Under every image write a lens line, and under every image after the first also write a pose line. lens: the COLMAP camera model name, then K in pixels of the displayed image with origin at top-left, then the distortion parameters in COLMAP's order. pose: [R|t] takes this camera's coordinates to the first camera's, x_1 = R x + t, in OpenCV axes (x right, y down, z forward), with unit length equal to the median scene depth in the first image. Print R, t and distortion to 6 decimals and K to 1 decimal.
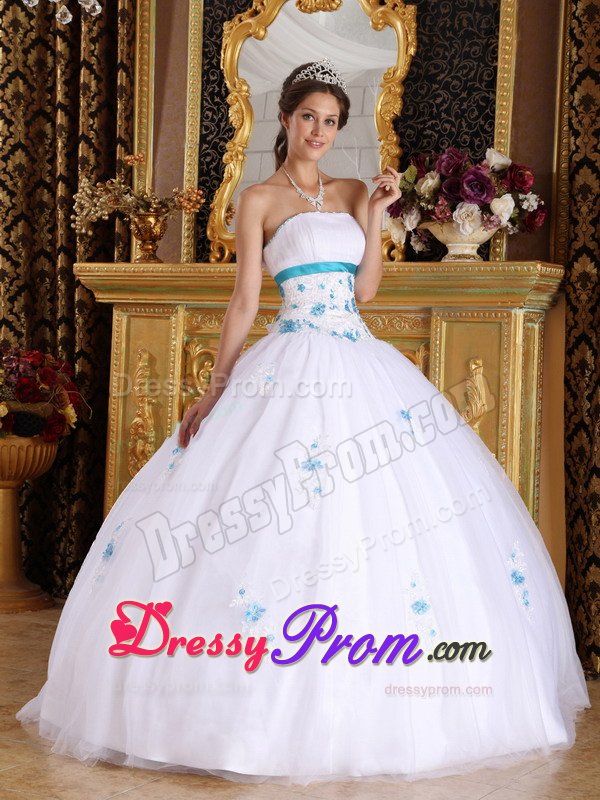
lens RADIAL K [[1368.2, 0, 300.0], [0, 1368.2, 400.0], [0, 0, 1]] dist [0.205629, -0.025326]
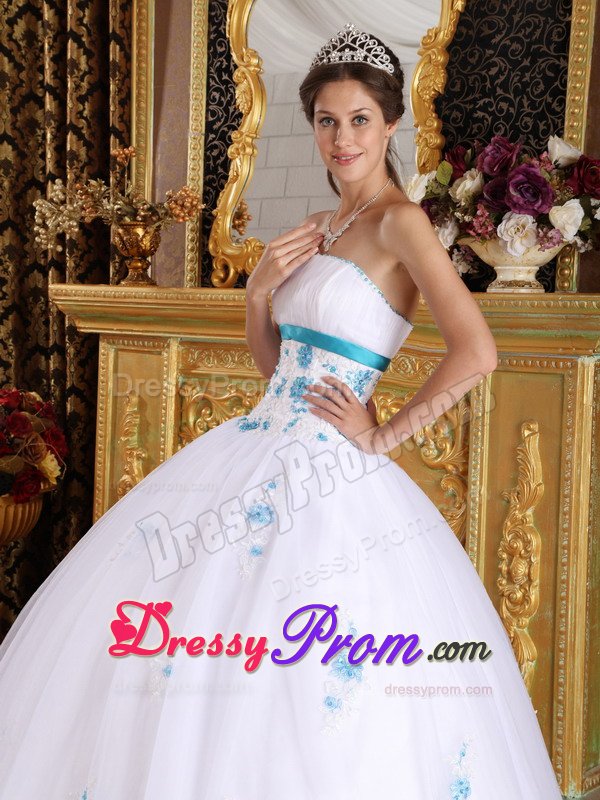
lens RADIAL K [[1291.8, 0, 314.2], [0, 1291.8, 427.1], [0, 0, 1]] dist [0.195298, 0.040434]
pose [[0.993942, 0.008274, -0.109595, 0.077723], [-0.003149, 0.998897, 0.046853, -0.052273], [0.109862, -0.046224, 0.992871, 0.250905]]
